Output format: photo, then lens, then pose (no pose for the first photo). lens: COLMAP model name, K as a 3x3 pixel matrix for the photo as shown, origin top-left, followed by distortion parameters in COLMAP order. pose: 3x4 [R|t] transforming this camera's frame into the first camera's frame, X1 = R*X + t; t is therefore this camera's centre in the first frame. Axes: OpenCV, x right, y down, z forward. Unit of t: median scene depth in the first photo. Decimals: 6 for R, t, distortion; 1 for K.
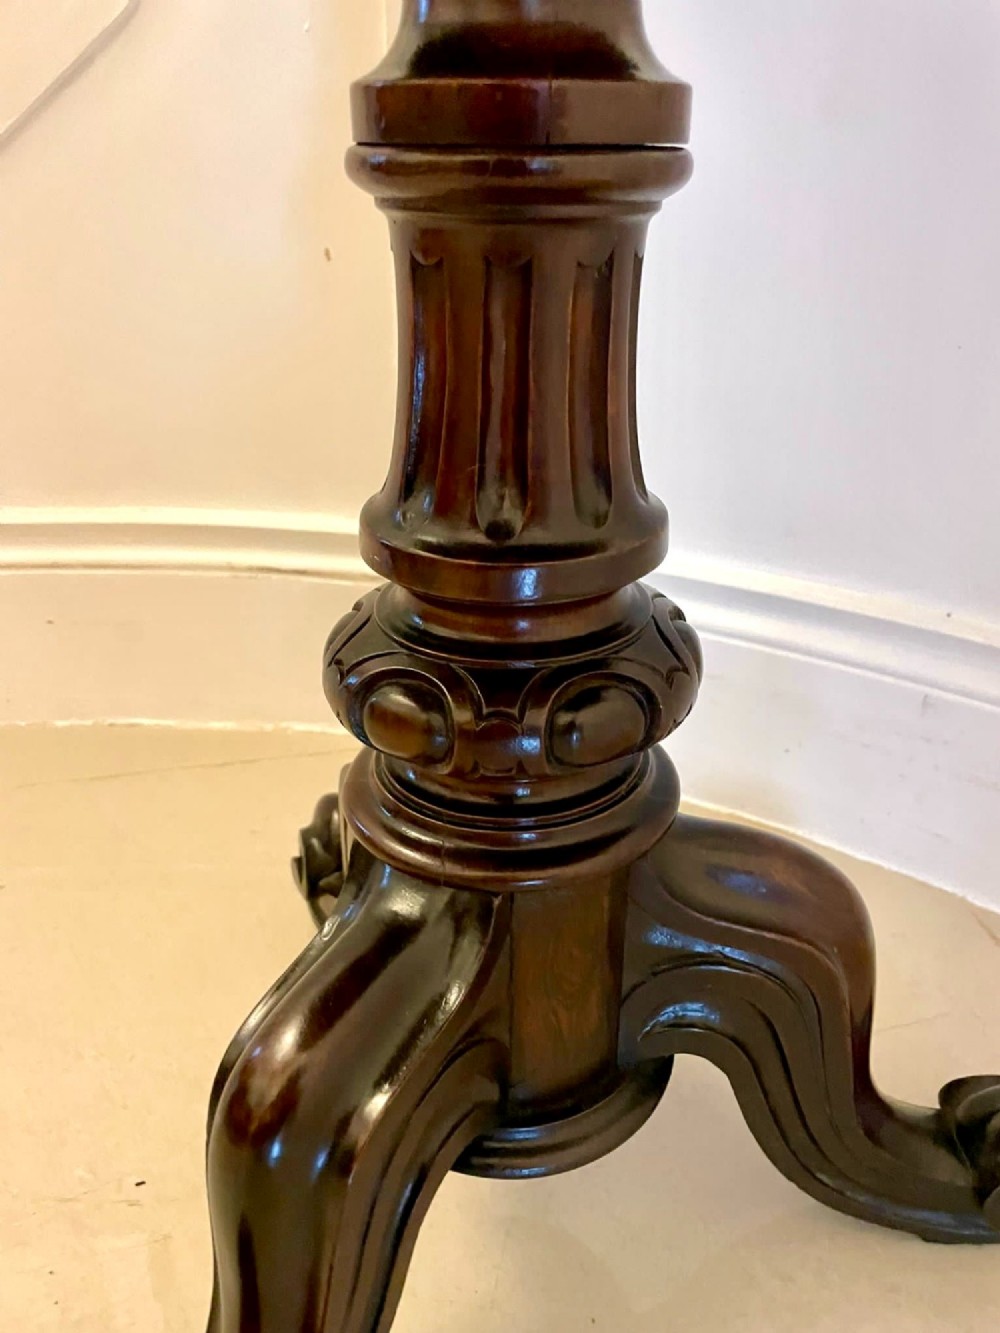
lens RADIAL K [[986.9, 0, 521.9], [0, 986.9, 637.9], [0, 0, 1]] dist [0.068886, -0.116090]
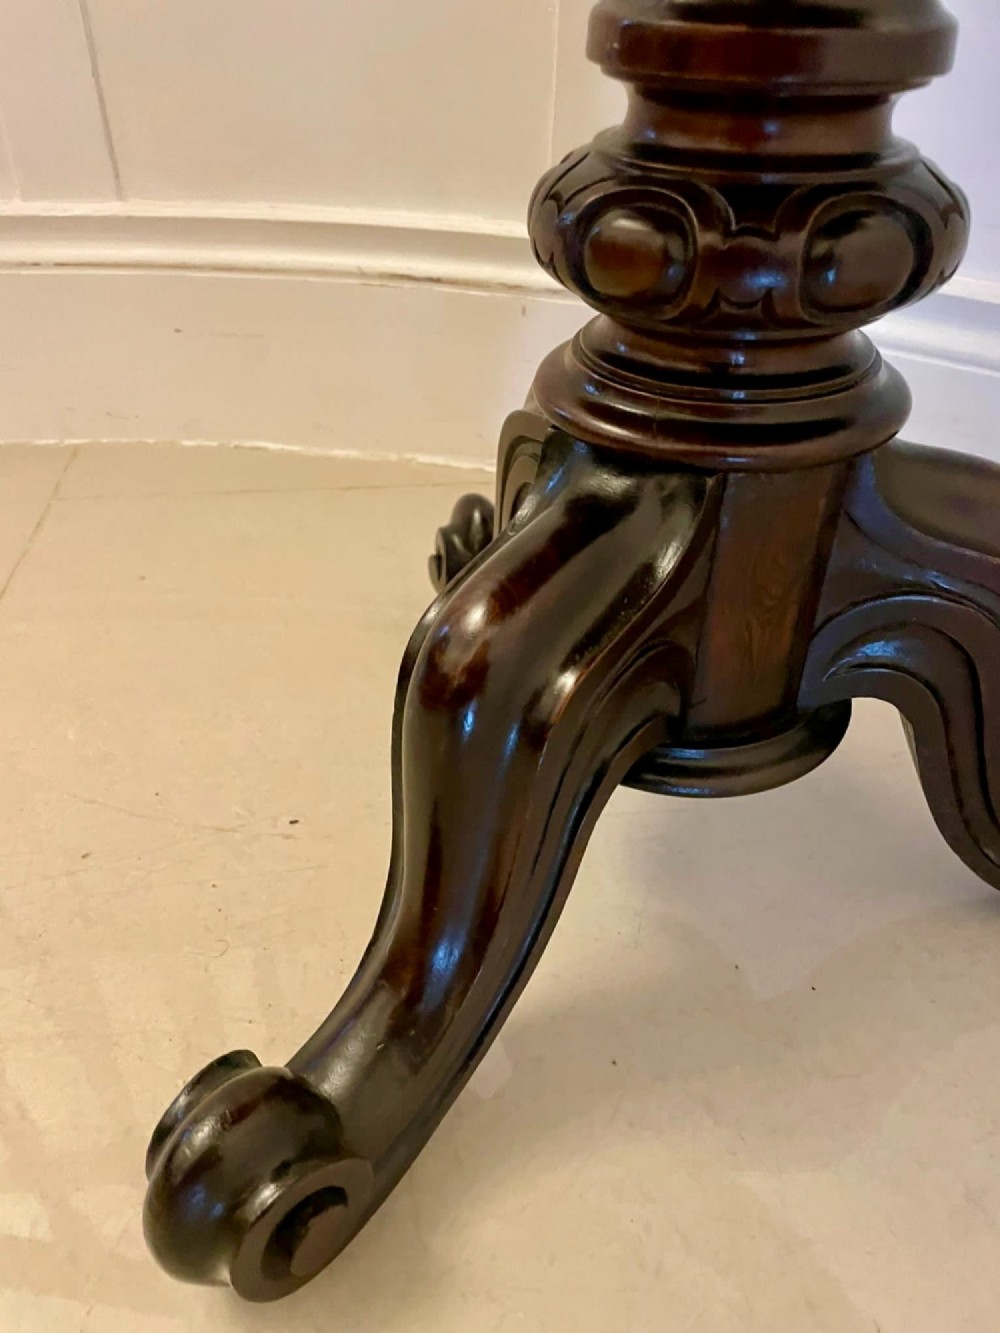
lens RADIAL K [[994.3, 0, 500.0], [0, 994.3, 666.5], [0, 0, 1]] dist [0.051209, -0.075294]
pose [[0.993684, 0.065161, -0.091353, -0.110990], [-0.047333, 0.981547, 0.185268, 0.243973], [0.101739, -0.179774, 0.978433, 0.035937]]
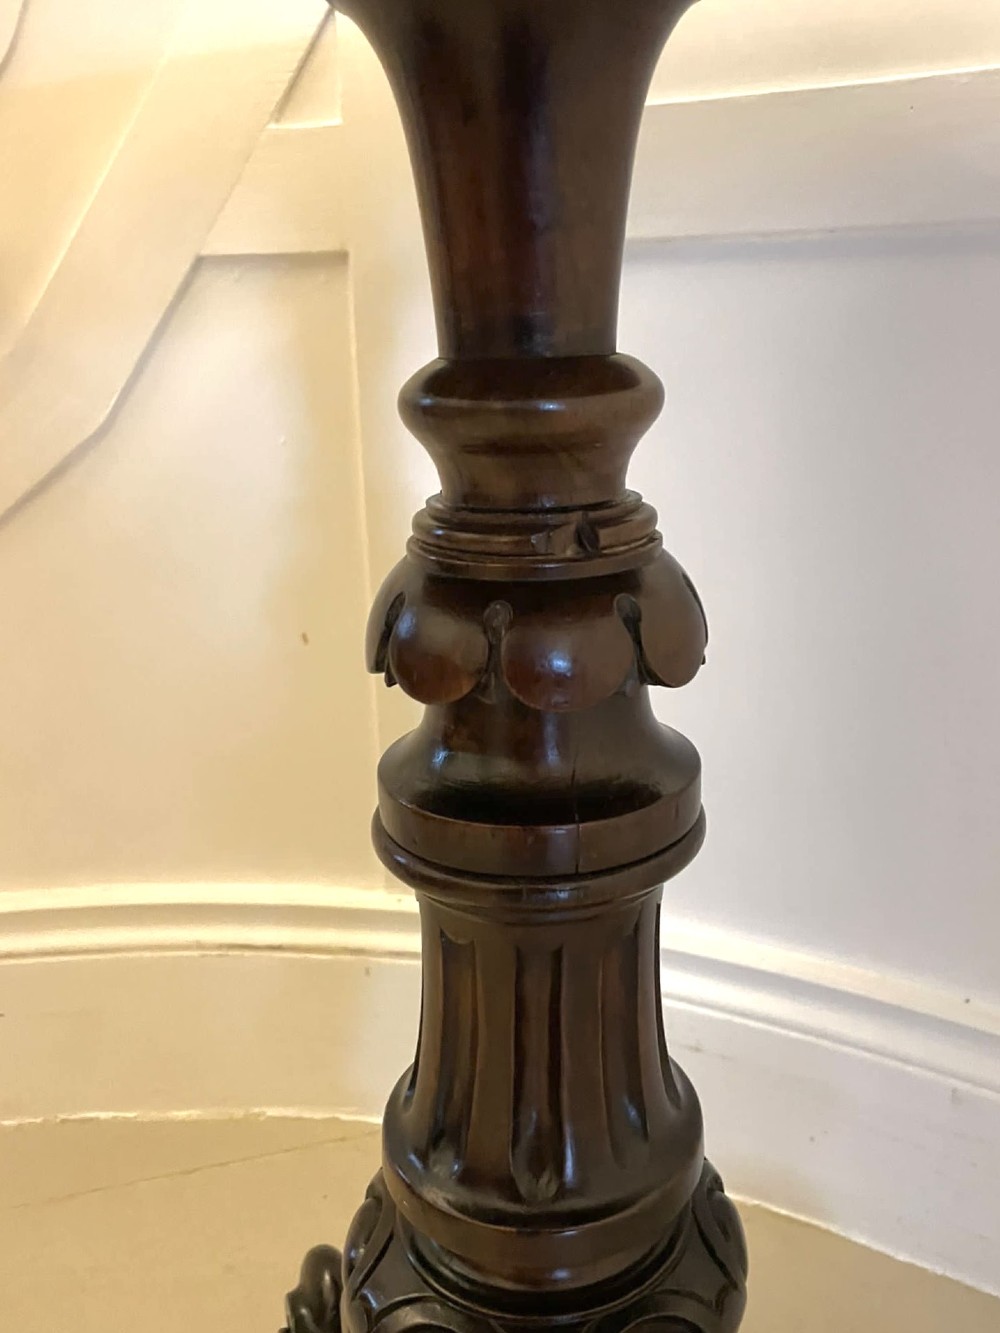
lens RADIAL K [[1055.2, 0, 519.2], [0, 1055.2, 632.5], [0, 0, 1]] dist [0.055331, -0.086439]
pose [[0.998081, -0.046136, 0.041292, -0.046097], [0.052666, 0.983266, -0.174397, -0.368145], [-0.032555, 0.176237, 0.983809, -0.093770]]
